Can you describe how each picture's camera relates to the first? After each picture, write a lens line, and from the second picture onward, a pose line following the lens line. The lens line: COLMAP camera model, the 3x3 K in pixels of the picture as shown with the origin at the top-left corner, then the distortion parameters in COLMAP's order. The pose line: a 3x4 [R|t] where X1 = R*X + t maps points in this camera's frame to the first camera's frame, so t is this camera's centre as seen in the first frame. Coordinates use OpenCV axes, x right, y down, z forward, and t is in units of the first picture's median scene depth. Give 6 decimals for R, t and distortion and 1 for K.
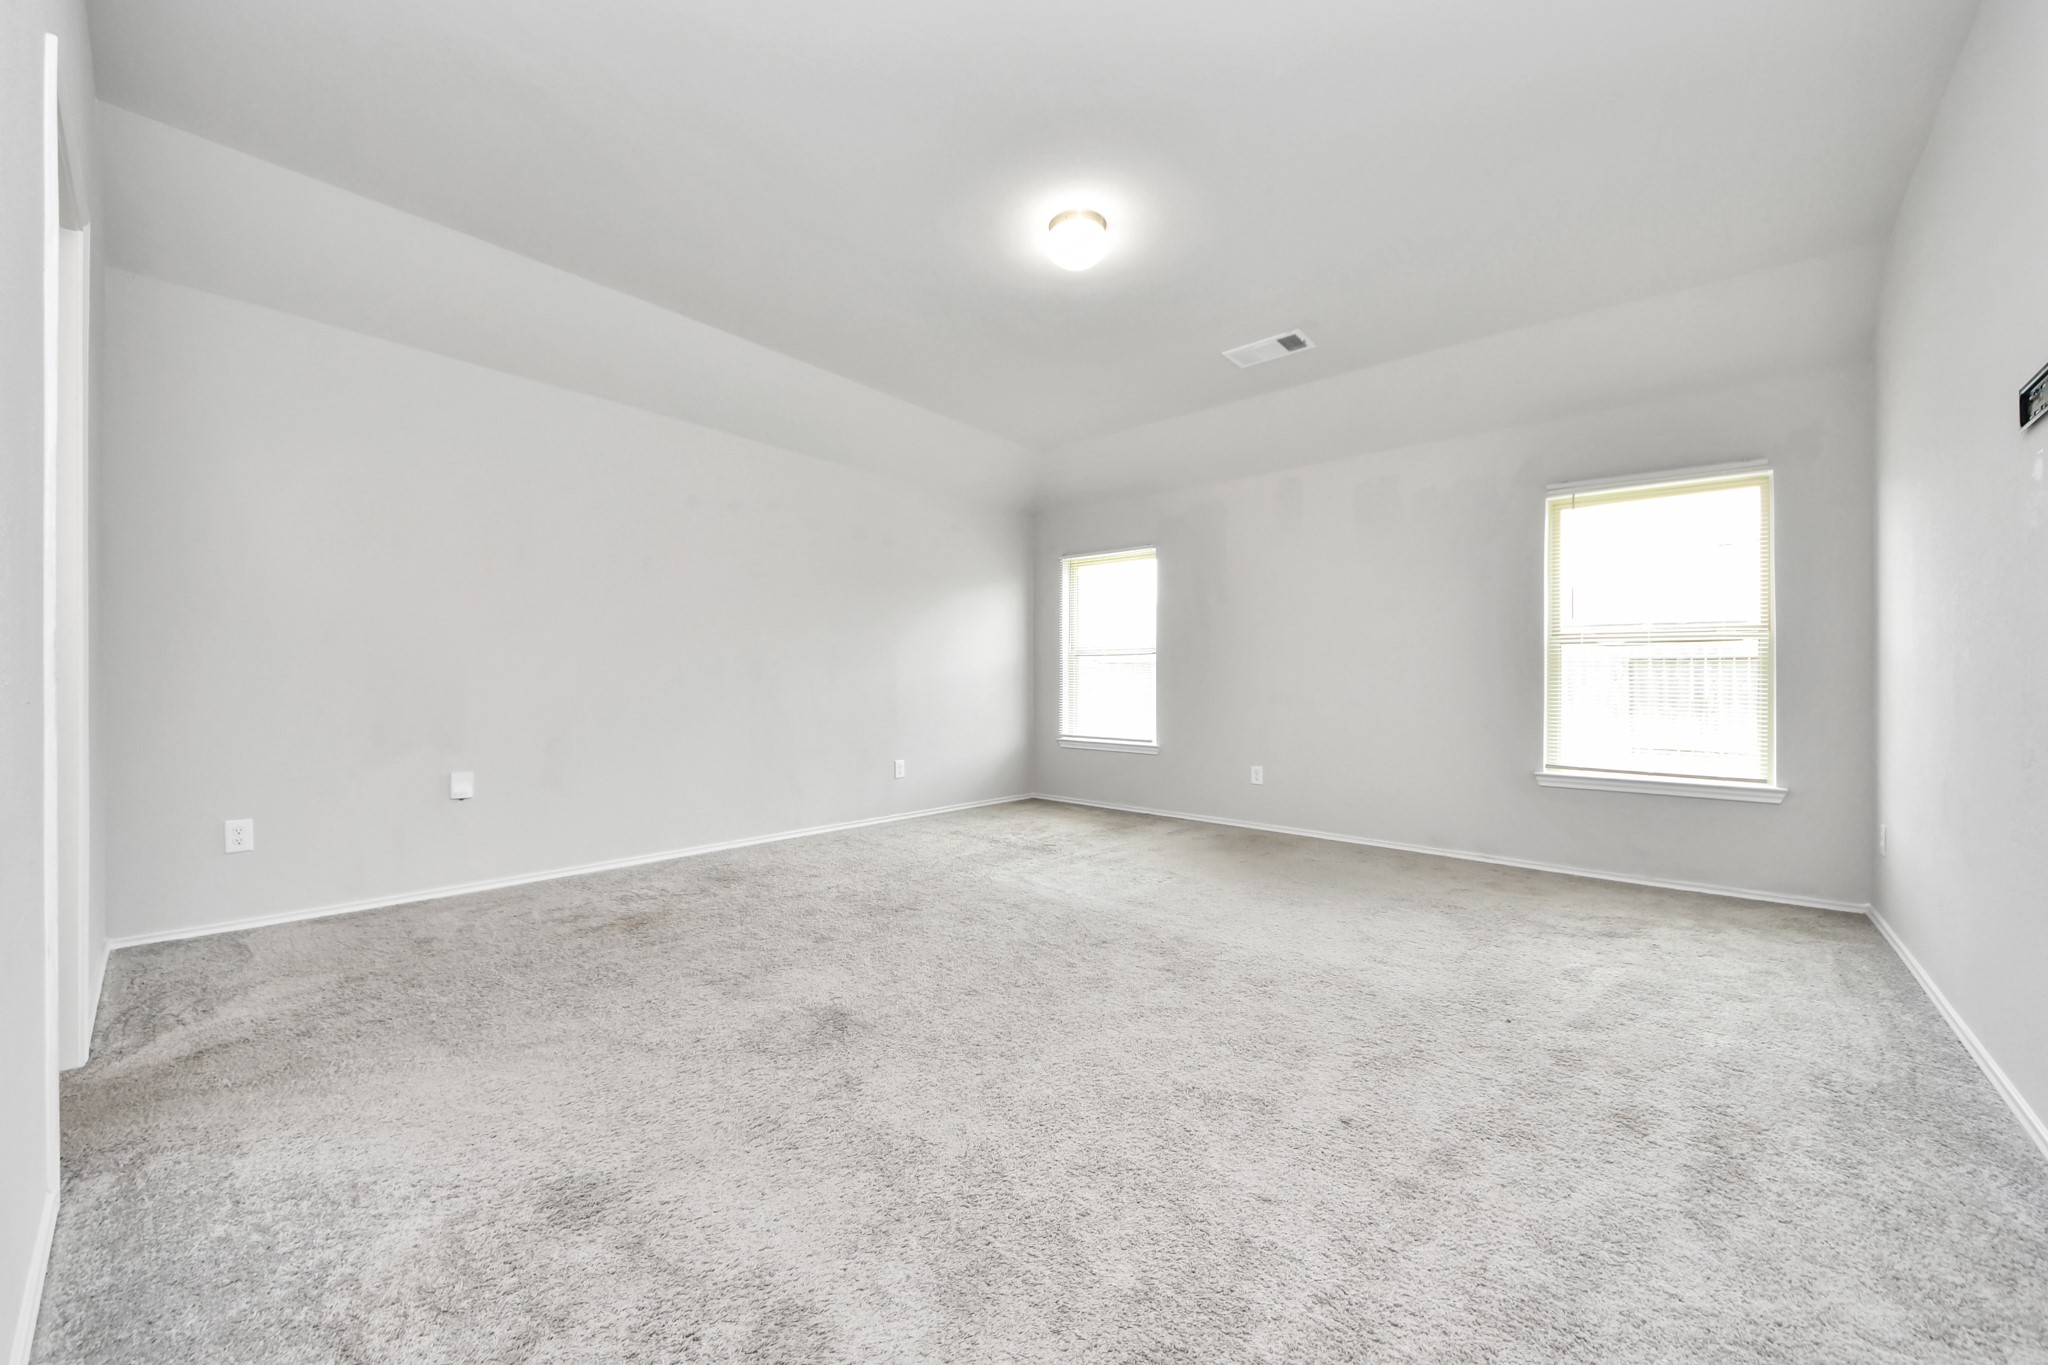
lens RADIAL K [[740.3, 0, 1054.7], [0, 740.3, 691.3], [0, 0, 1]] dist [0.002174, -0.001082]
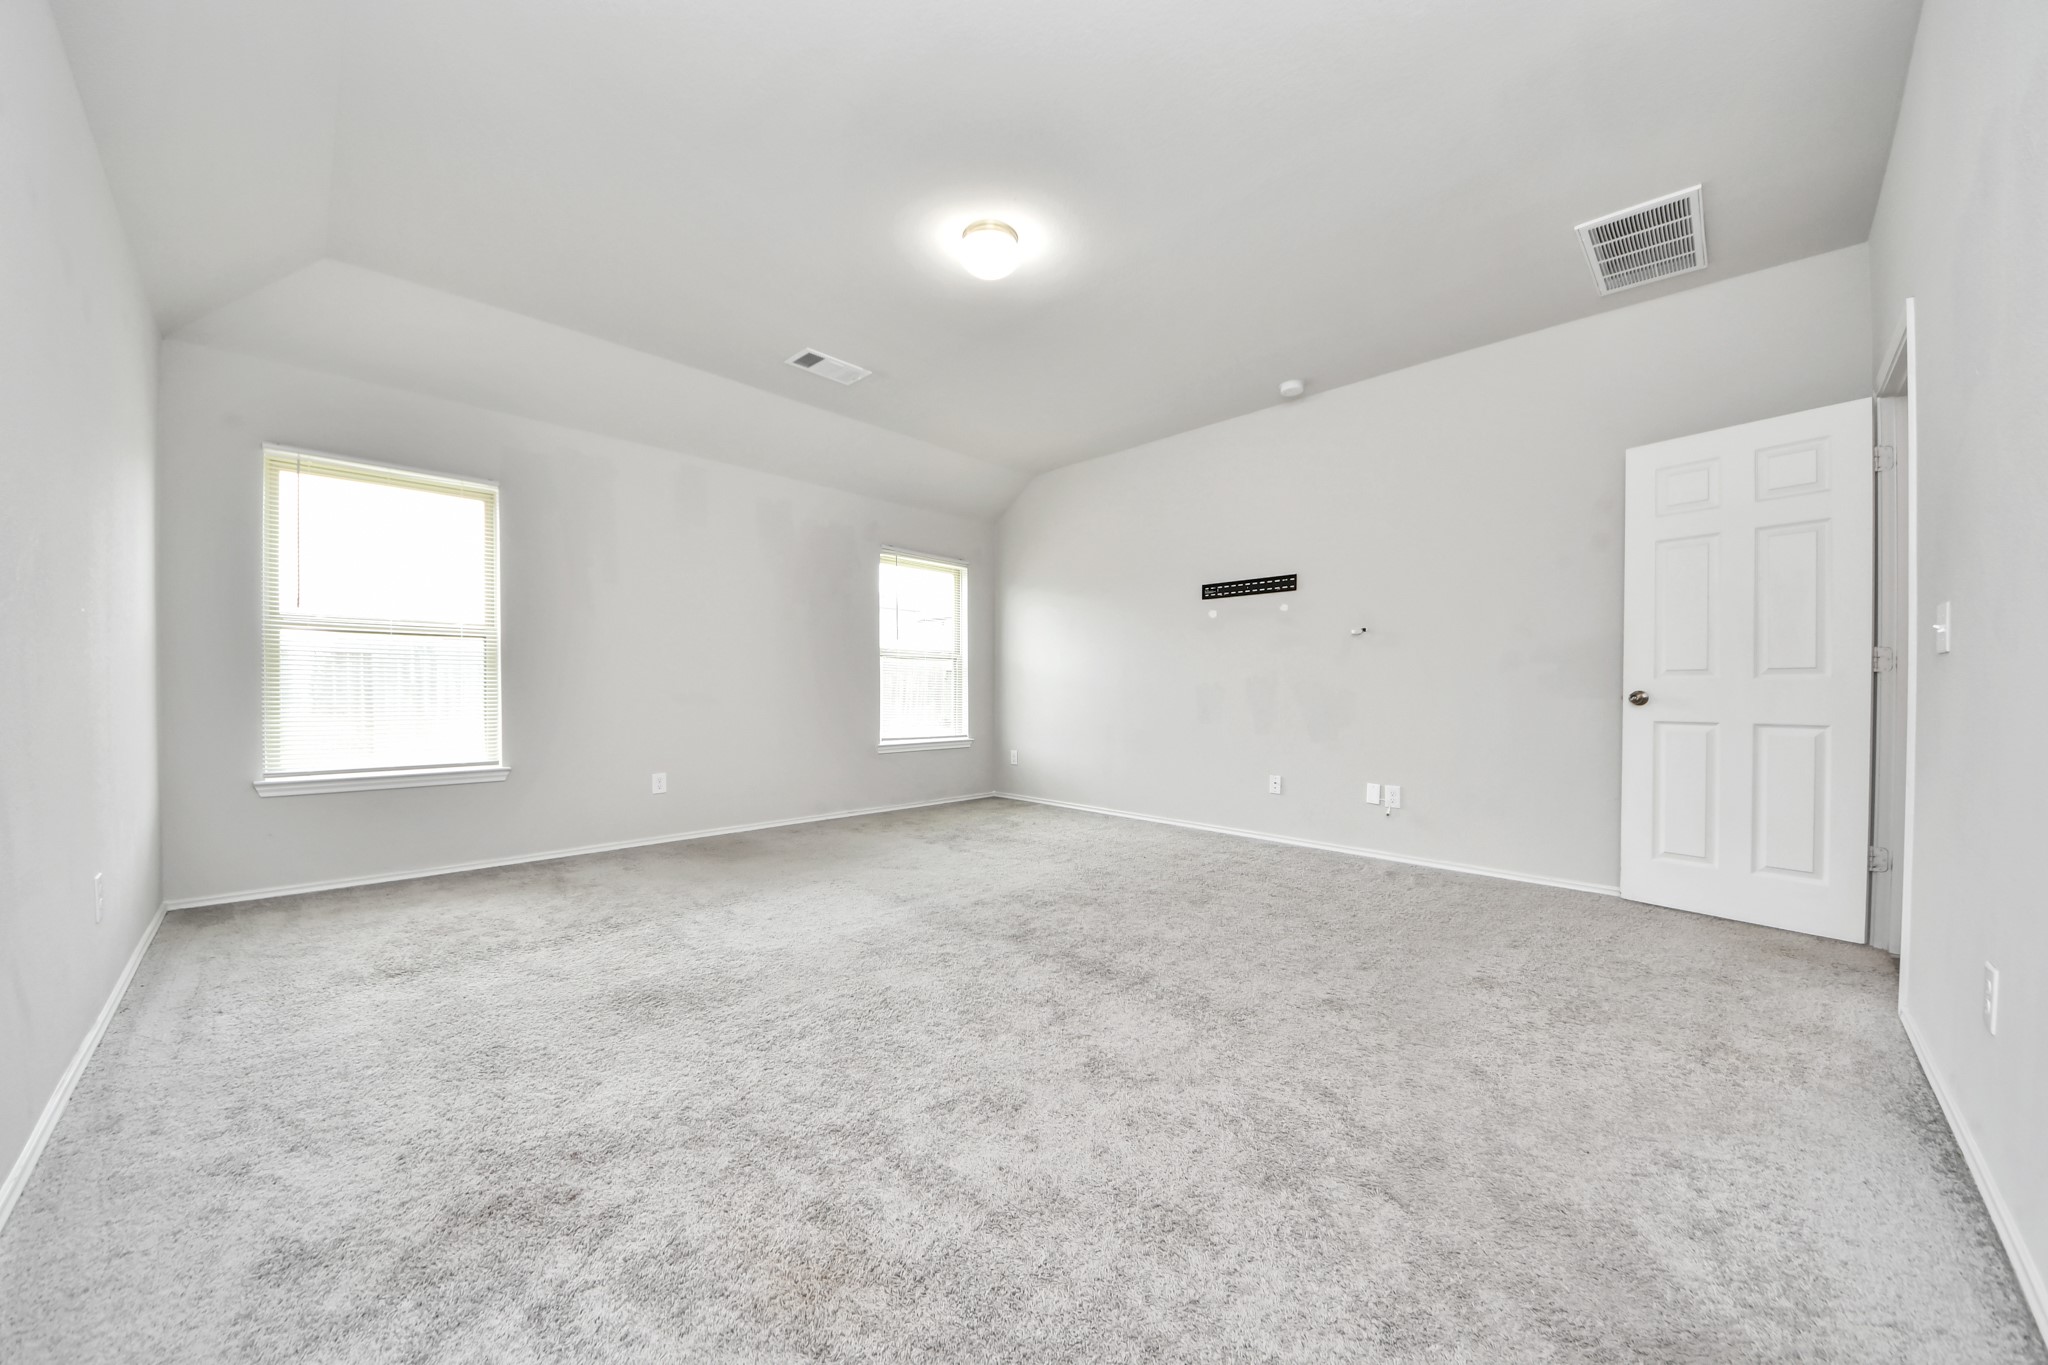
lens RADIAL K [[740.3, 0, 1025.4], [0, 740.3, 687.1], [0, 0, 1]] dist [0.002174, -0.001082]
pose [[0.072045, -0.006514, 0.997380, -0.480135], [0.000303, 0.999979, 0.006509, -0.006609], [-0.997401, -0.000167, 0.072046, 0.416357]]
